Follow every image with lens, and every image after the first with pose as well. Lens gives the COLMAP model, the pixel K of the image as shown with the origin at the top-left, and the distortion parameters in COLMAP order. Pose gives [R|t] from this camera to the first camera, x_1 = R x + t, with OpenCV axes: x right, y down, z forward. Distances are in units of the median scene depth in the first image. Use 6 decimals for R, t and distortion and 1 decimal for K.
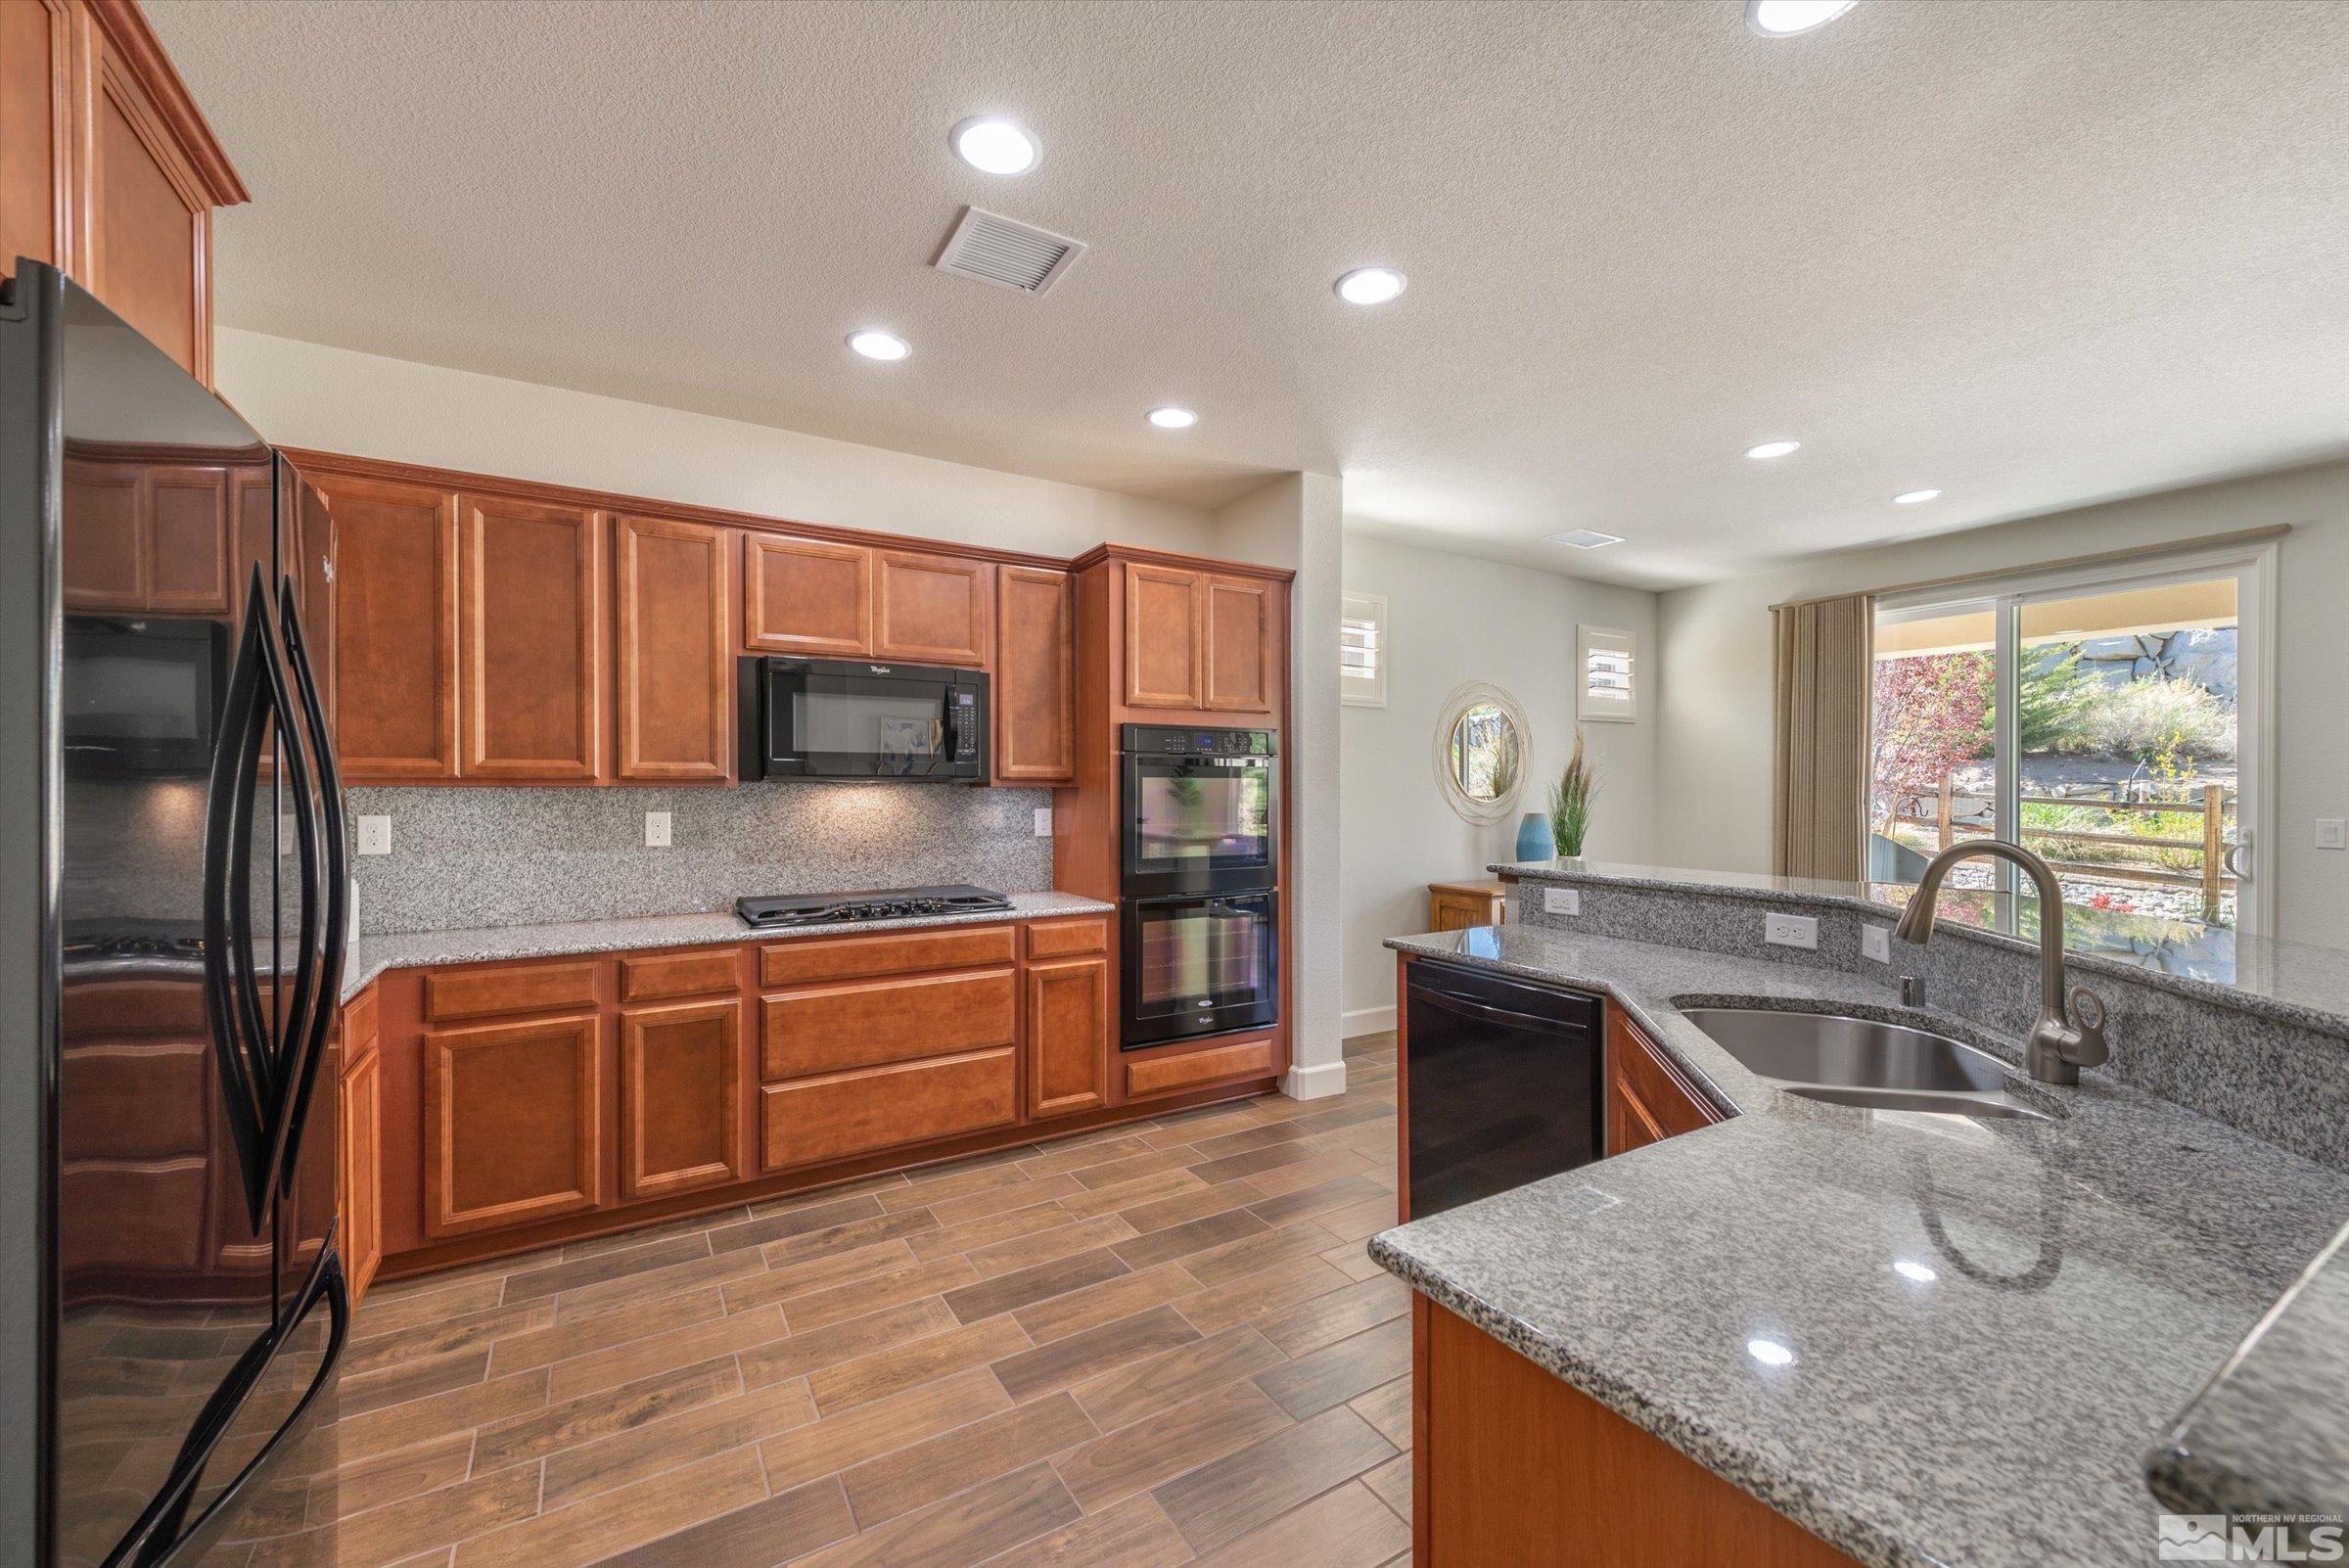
lens RADIAL K [[935.9, 0, 1185.3], [0, 935.9, 801.1], [0, 0, 1]] dist [0.008236, -0.002896]
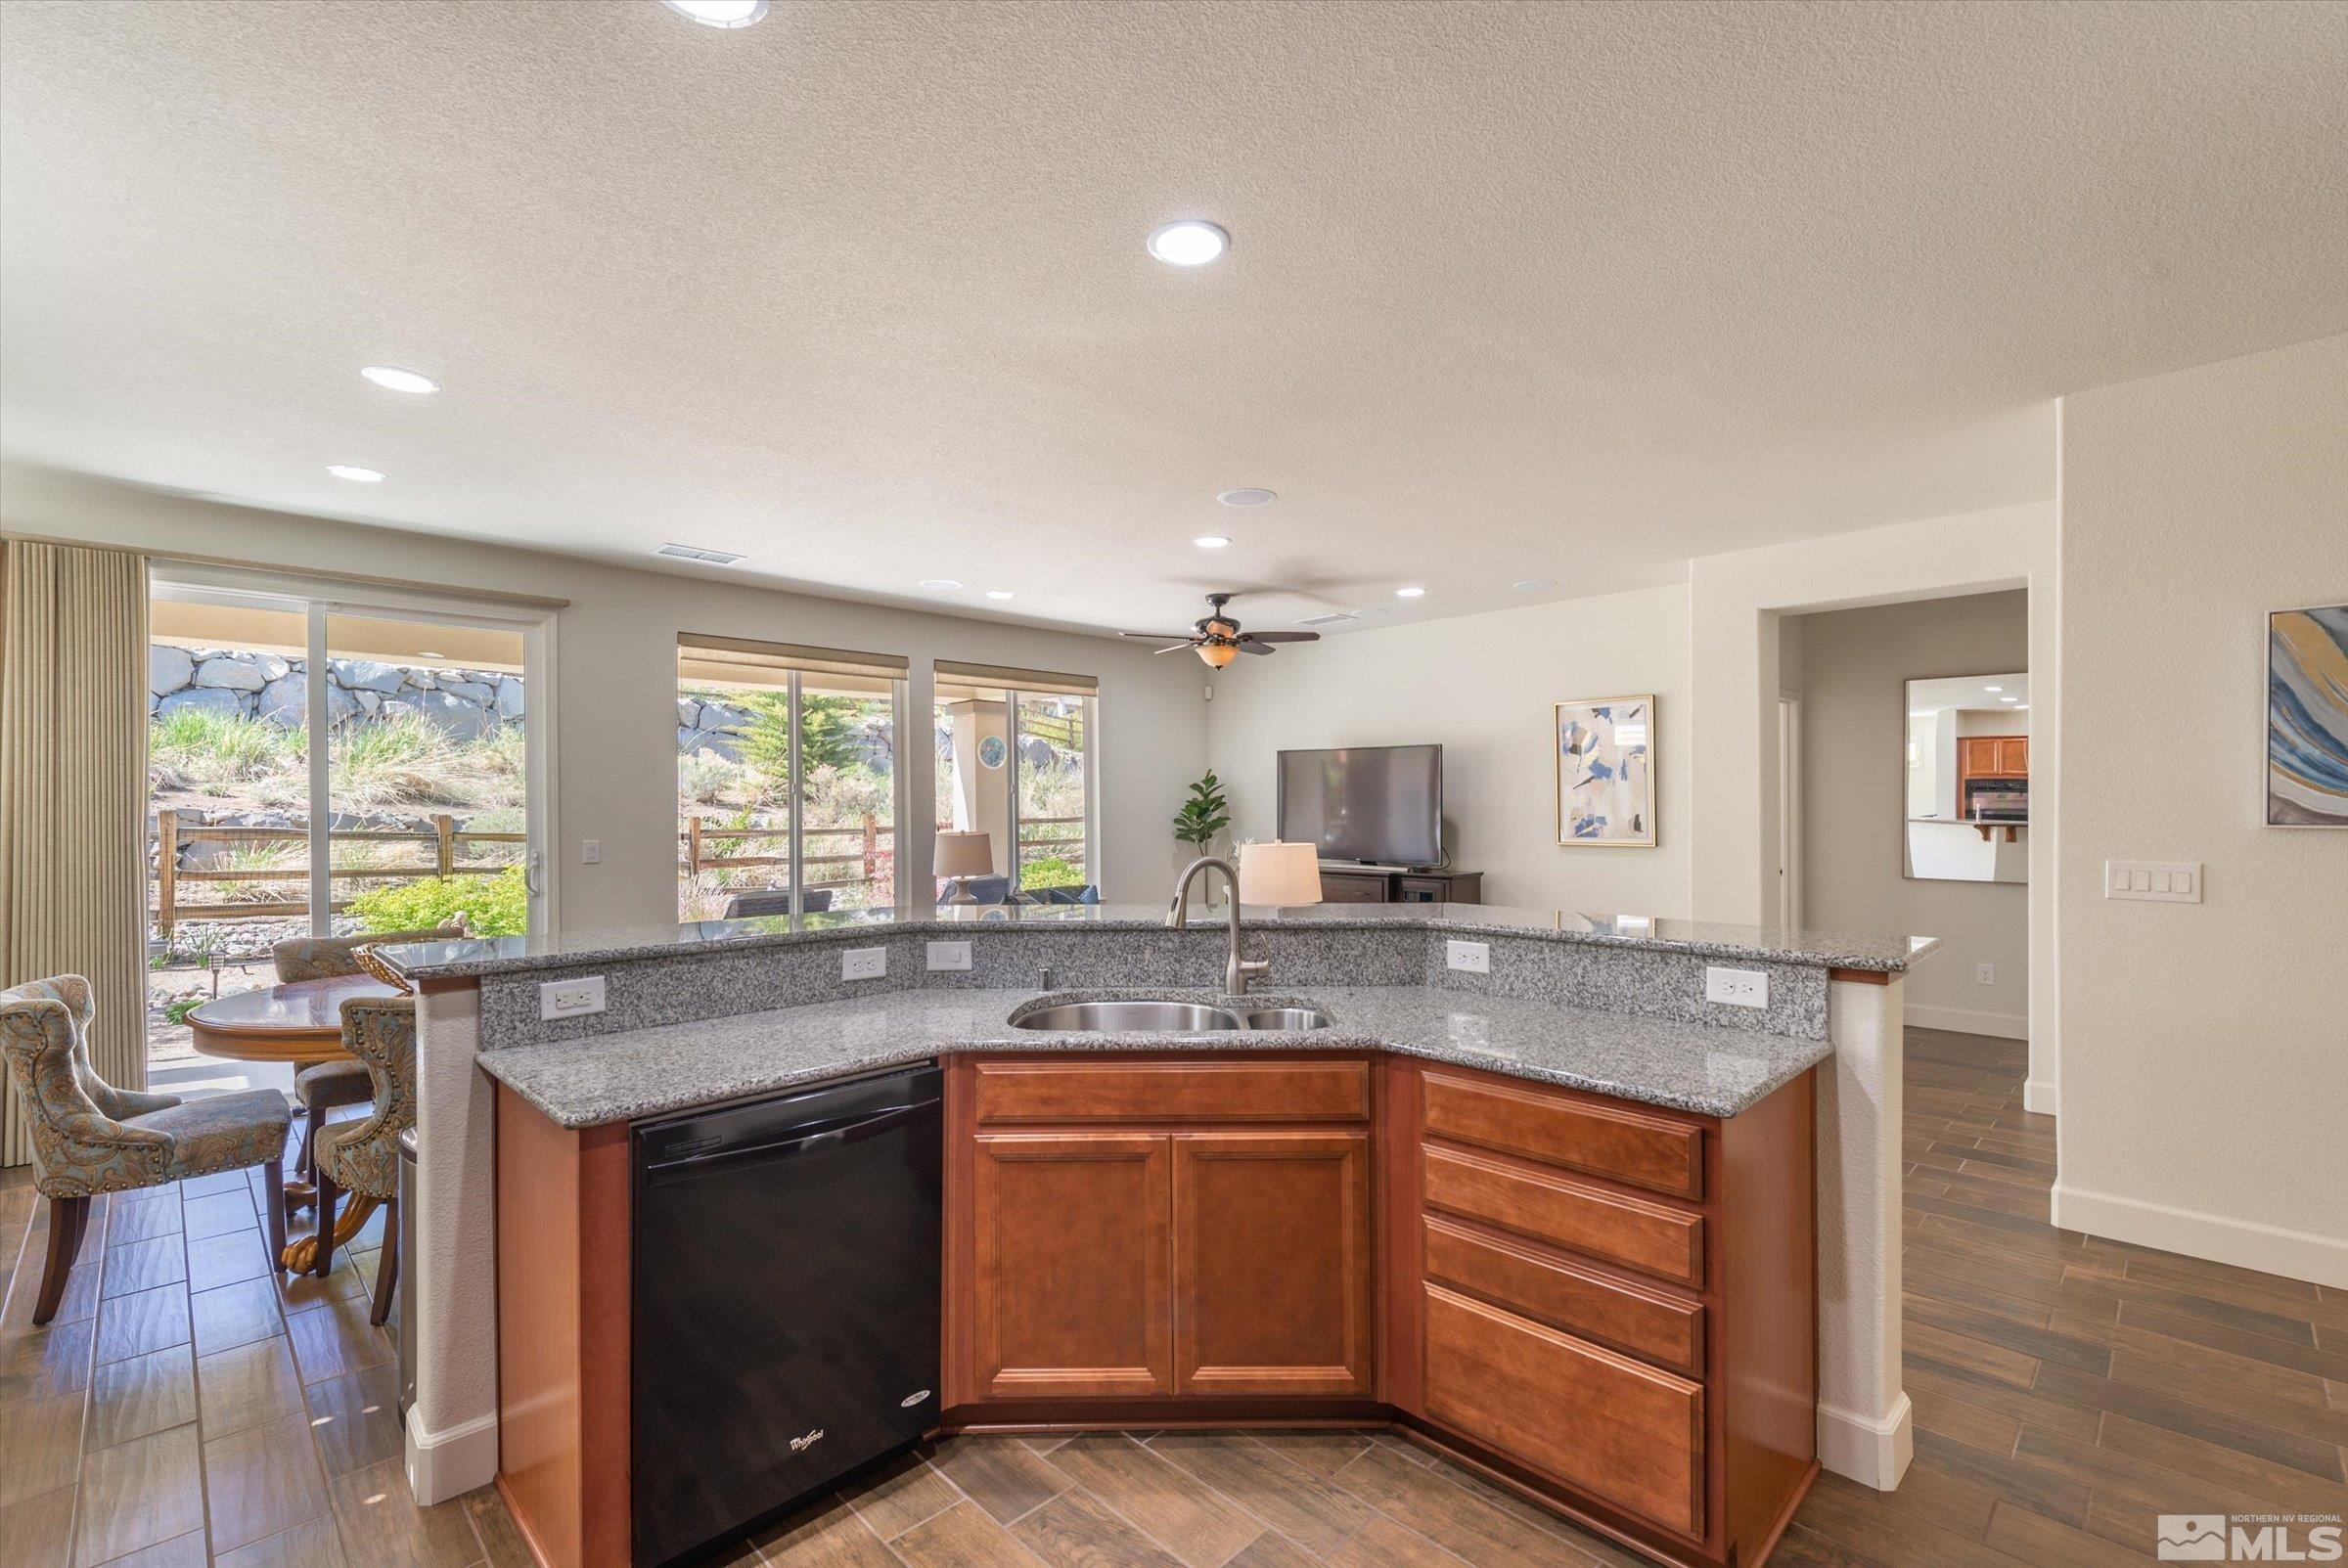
lens RADIAL K [[1006.3, 0, 1179.8], [0, 1006.3, 802.0], [0, 0, 1]] dist [0.002249, -0.000795]
pose [[-0.241370, 0.003357, 0.970427, -0.372229], [0.015389, 0.999882, 0.000369, -0.024731], [-0.970311, 0.015023, -0.241393, 0.685524]]
